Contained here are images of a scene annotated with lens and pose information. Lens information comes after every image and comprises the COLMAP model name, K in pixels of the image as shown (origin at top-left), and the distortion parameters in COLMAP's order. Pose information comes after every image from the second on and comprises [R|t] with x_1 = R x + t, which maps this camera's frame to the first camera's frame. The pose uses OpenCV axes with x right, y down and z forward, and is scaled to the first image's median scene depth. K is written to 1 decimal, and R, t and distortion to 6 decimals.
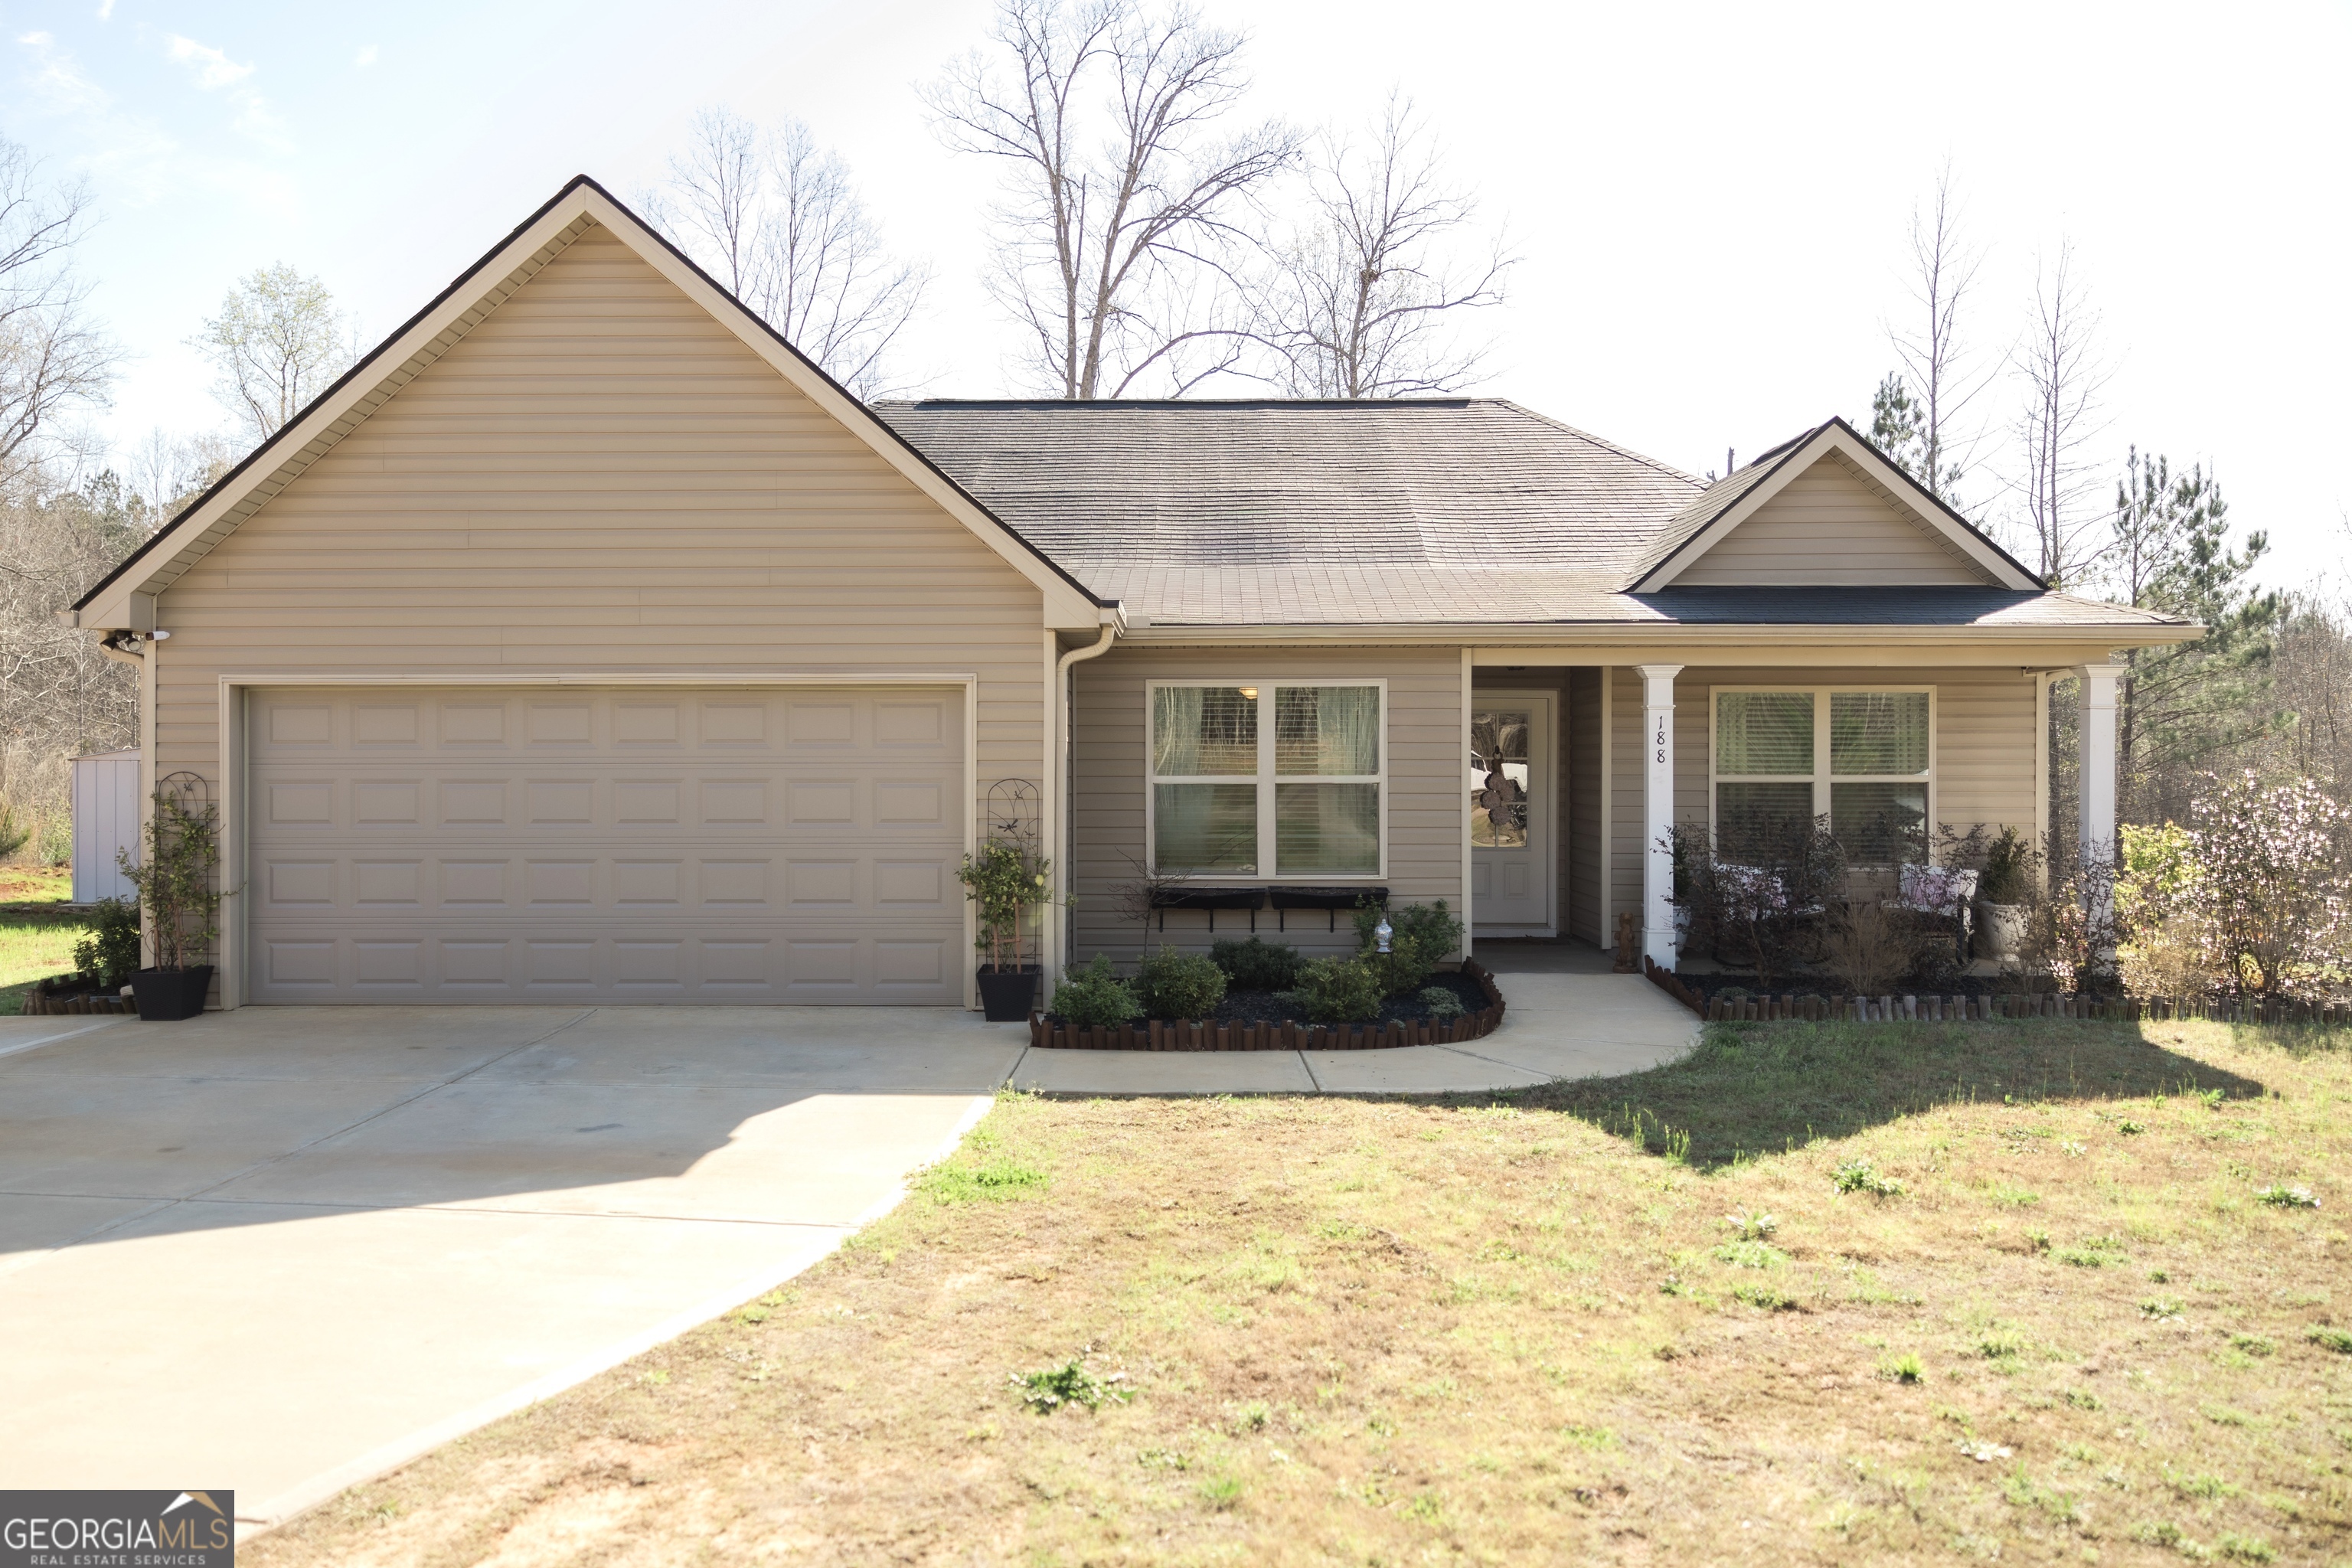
lens RADIAL K [[2030.7, 0, 1178.1], [0, 2030.7, 754.9], [0, 0, 1]] dist [0.005175, -0.000983]
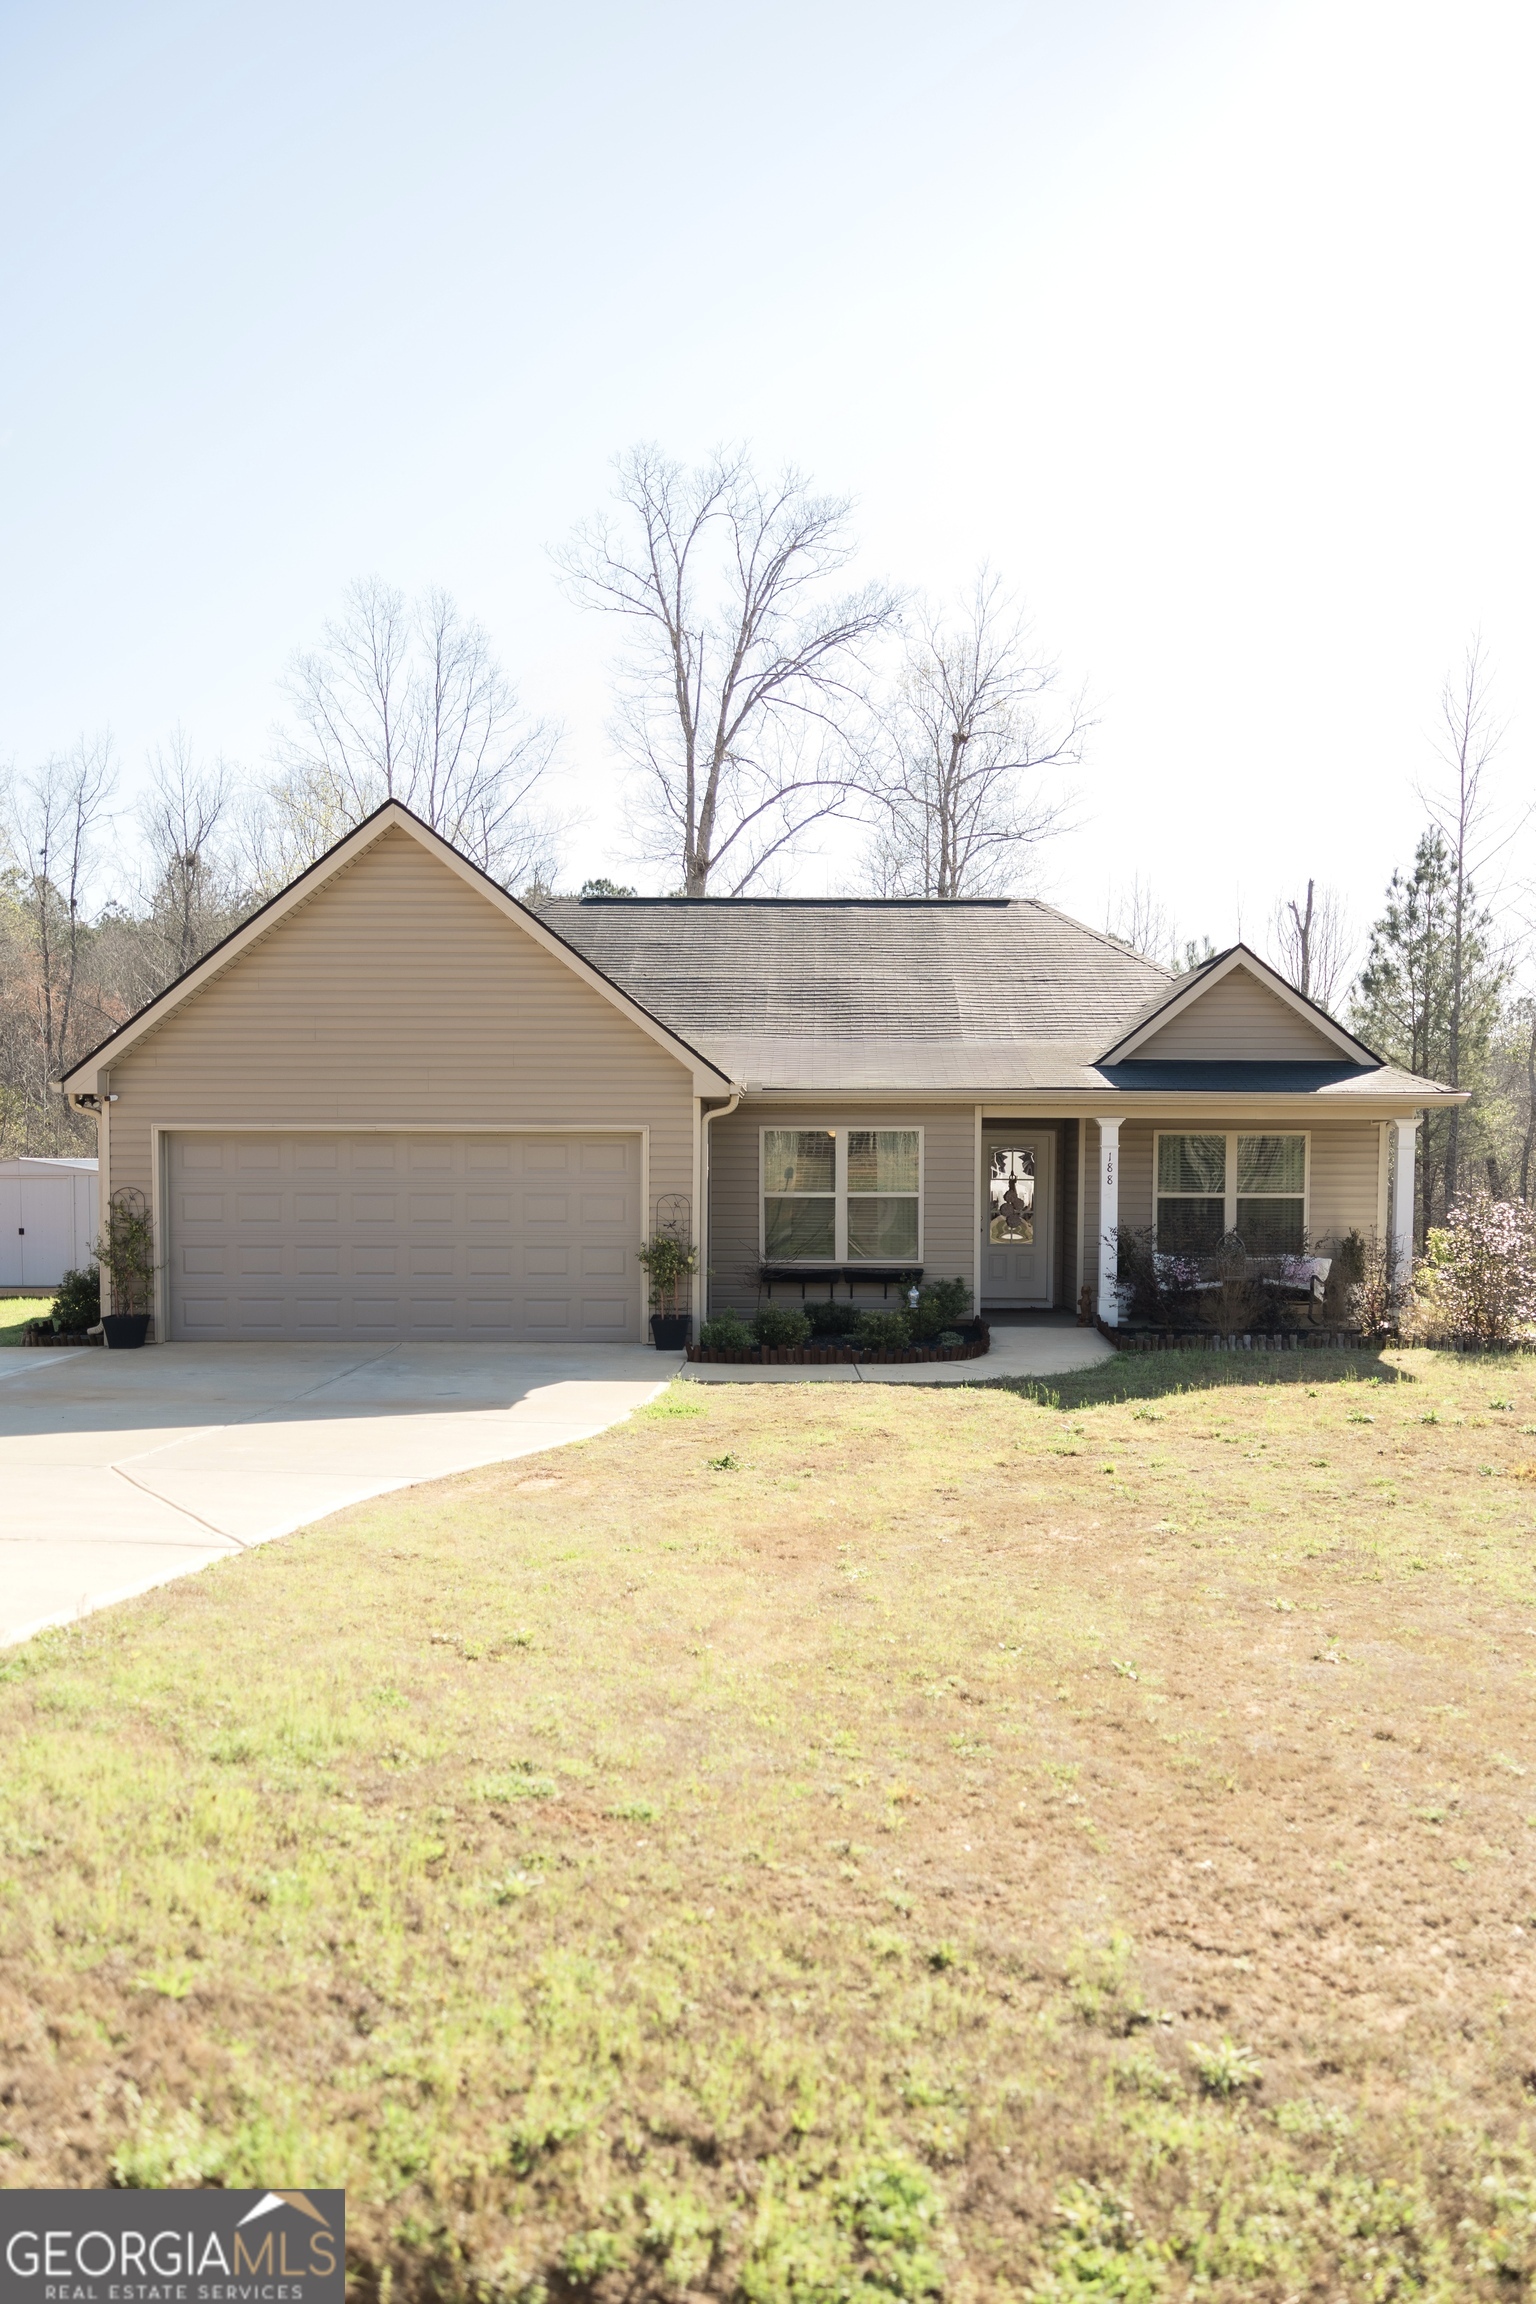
lens RADIAL K [[1989.3, 0, 768.0], [0, 1989.3, 1152.0], [0, 0, 1]] dist [0.005175, -0.000983]
pose [[0.999942, 0.003377, -0.010262, 0.005145], [-0.003448, 0.999970, -0.006919, -0.008660], [0.010238, 0.006954, 0.999923, -0.436594]]
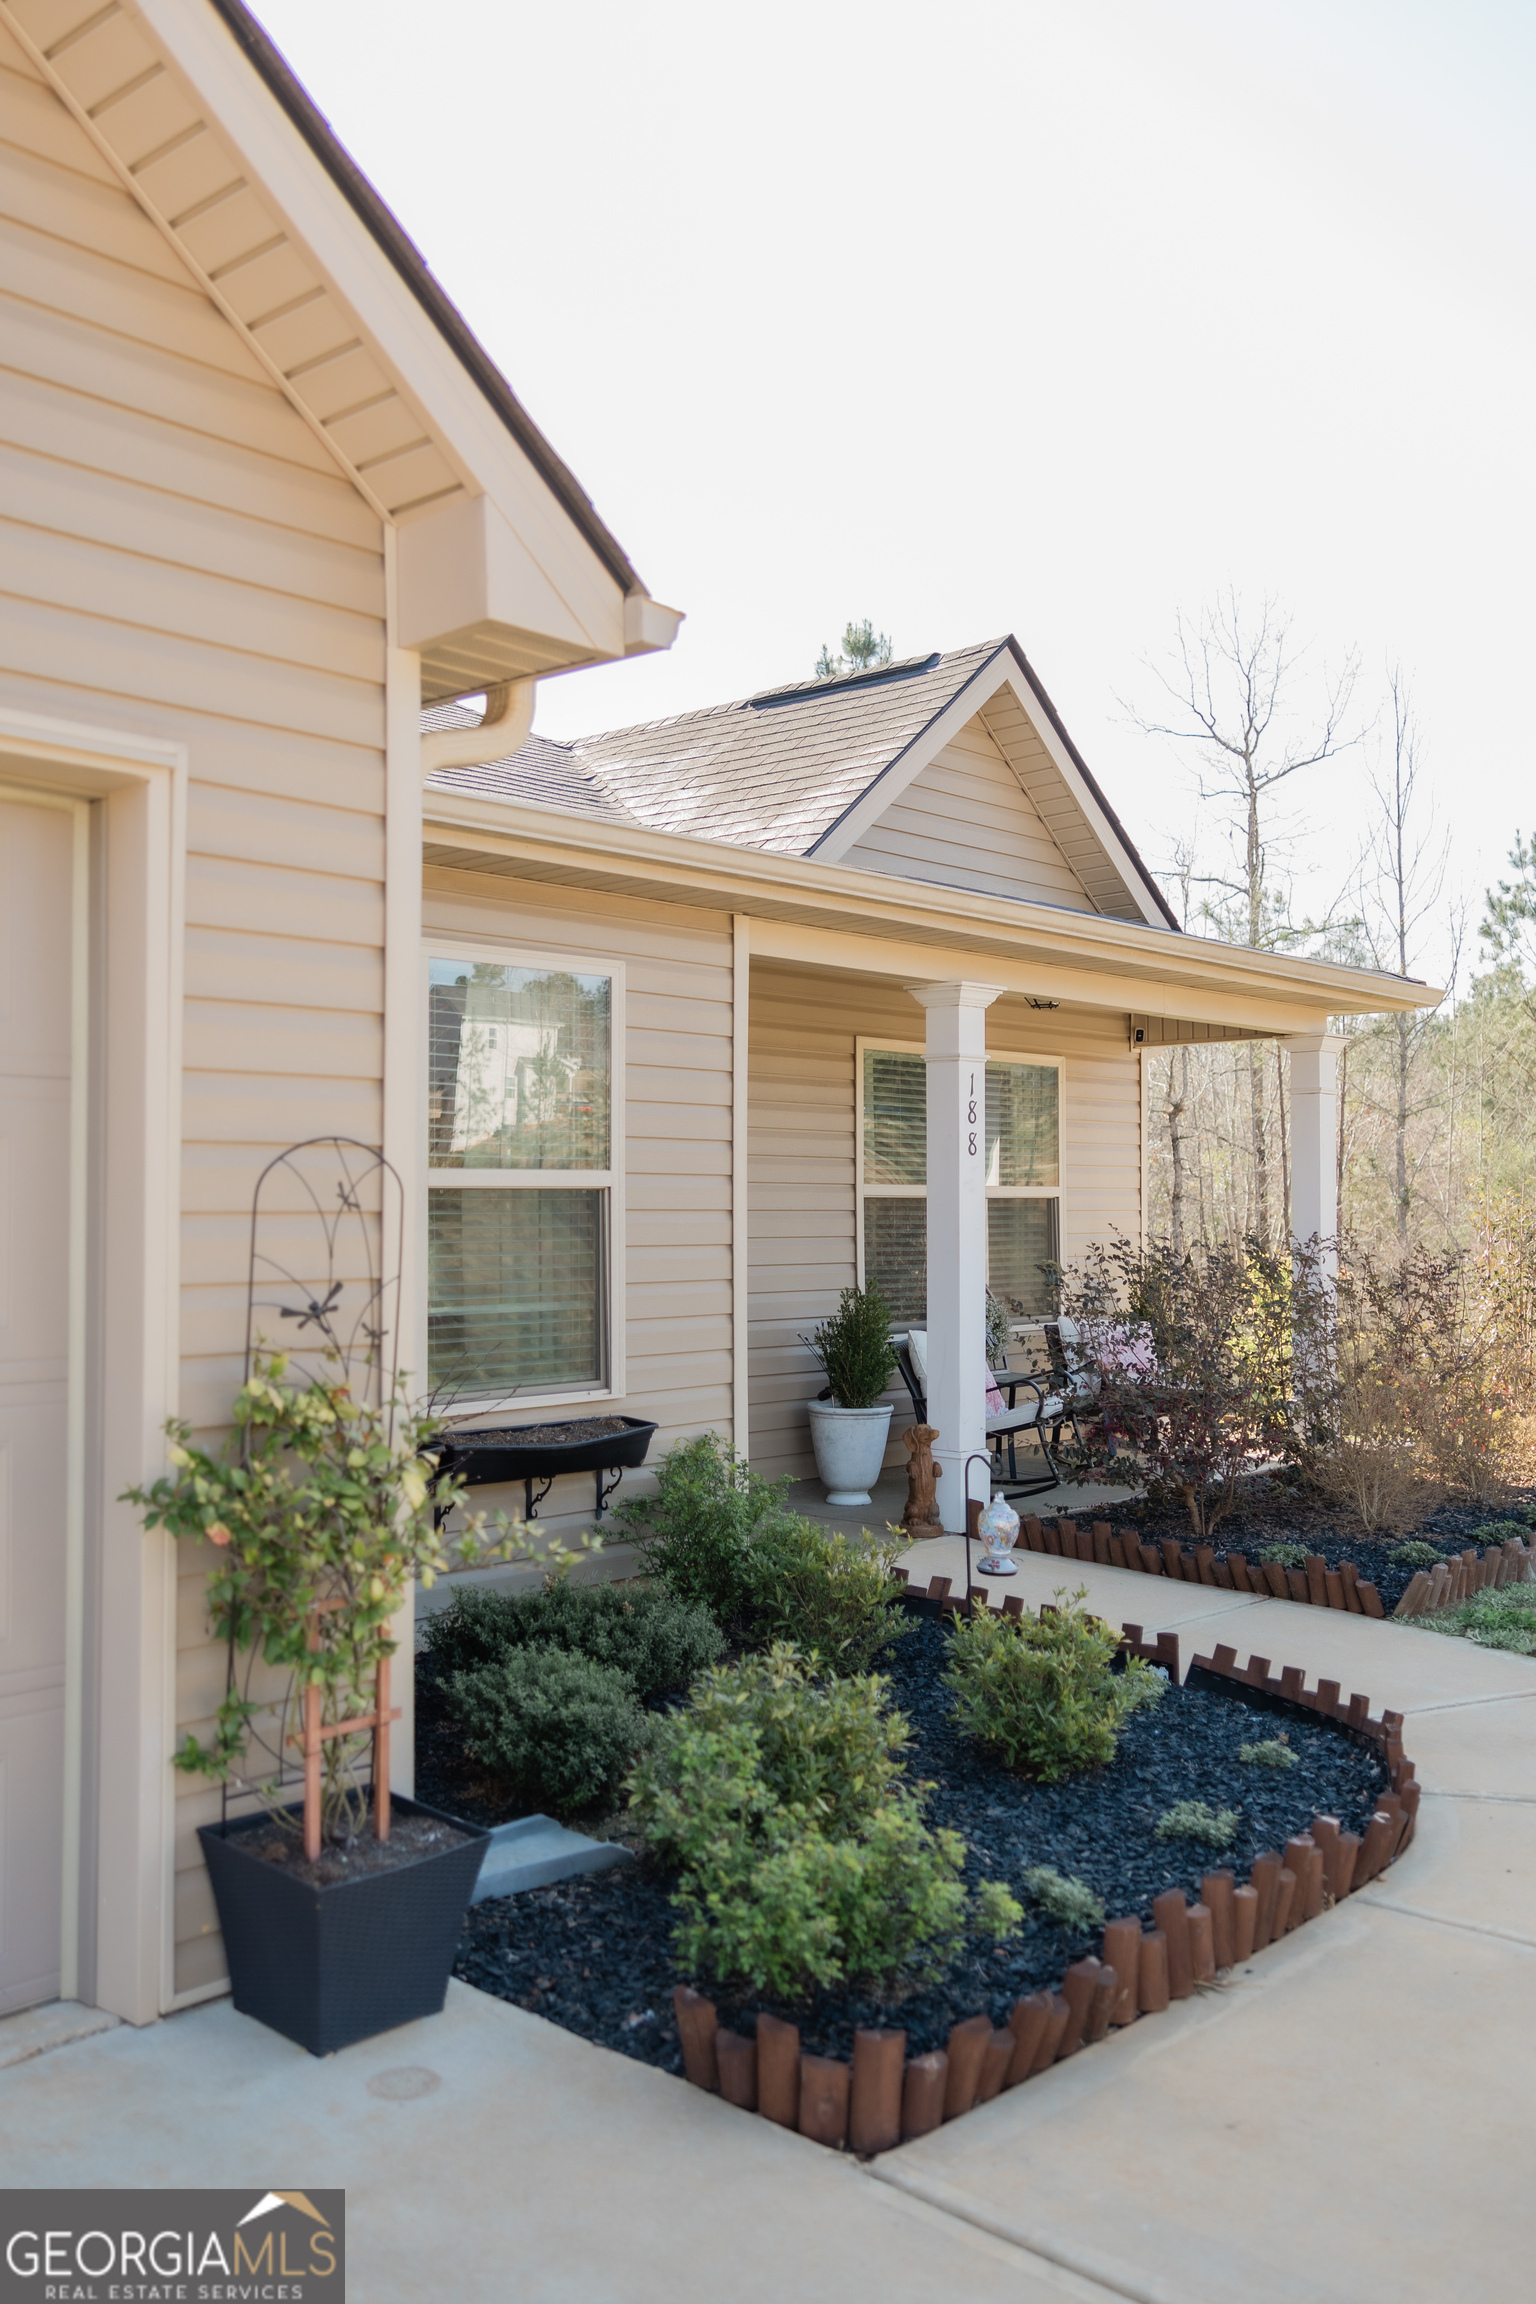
lens RADIAL K [[1989.3, 0, 768.0], [0, 1989.3, 1152.0], [0, 0, 1]] dist [0.005175, -0.000983]
pose [[0.665367, 0.019410, 0.746264, -0.212147], [0.004747, 0.999532, -0.030230, 0.019178], [-0.746502, 0.023657, 0.664963, 0.667659]]
